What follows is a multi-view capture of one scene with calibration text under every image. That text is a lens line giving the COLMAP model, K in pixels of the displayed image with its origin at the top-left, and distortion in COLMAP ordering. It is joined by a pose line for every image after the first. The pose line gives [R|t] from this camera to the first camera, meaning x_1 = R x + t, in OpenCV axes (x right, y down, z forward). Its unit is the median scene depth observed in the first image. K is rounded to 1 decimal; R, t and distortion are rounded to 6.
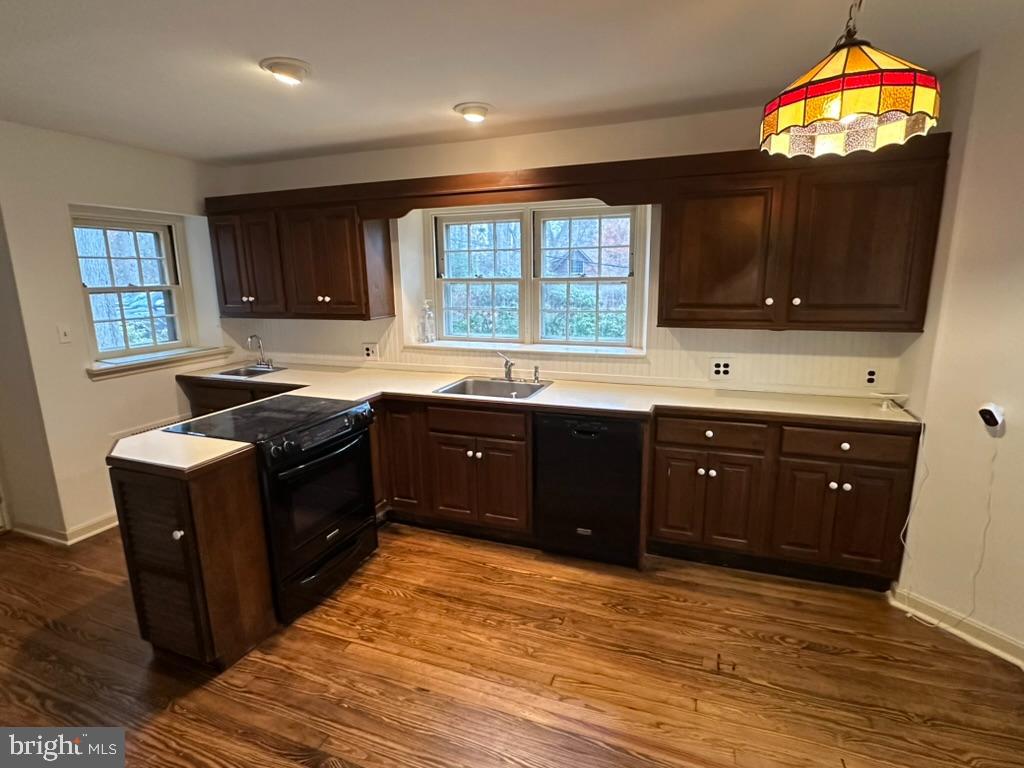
lens RADIAL K [[525.2, 0, 515.5], [0, 525.2, 385.4], [0, 0, 1]] dist [-0.001478, 0.001978]
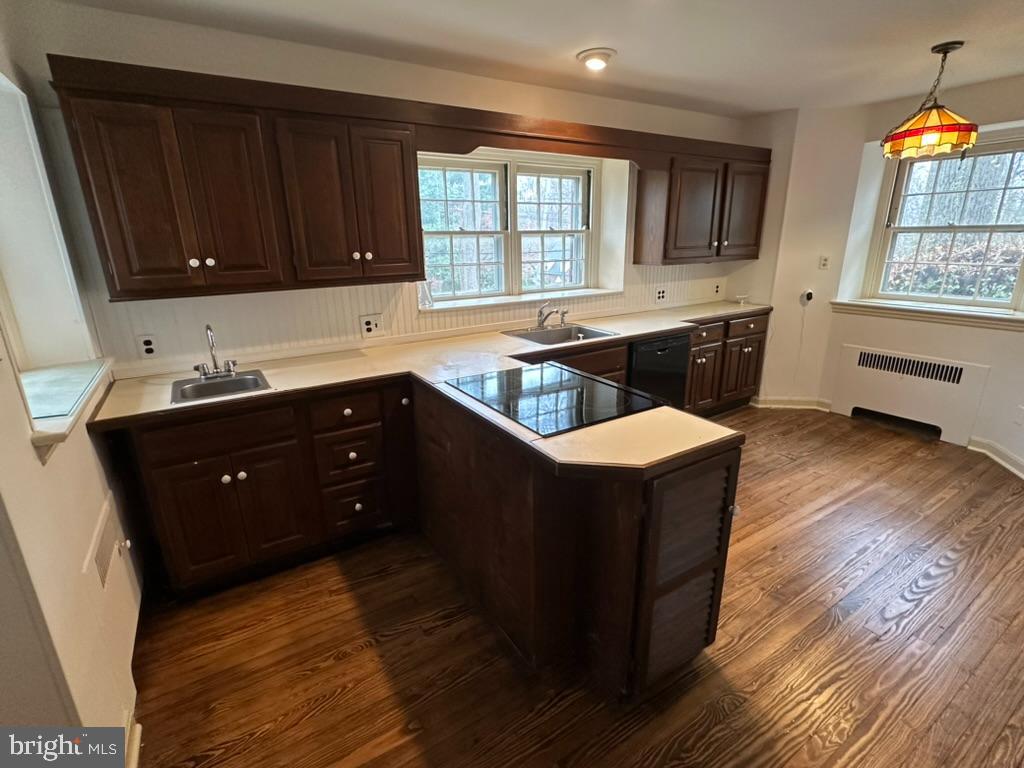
lens RADIAL K [[484.4, 0, 514.6], [0, 484.4, 383.6], [0, 0, 1]] dist [0.023521, 0.001968]
pose [[0.597895, -0.230996, 0.767569, -0.930183], [0.172599, 0.972215, 0.158138, -0.074771], [-0.782771, 0.037931, 0.621152, 0.497261]]
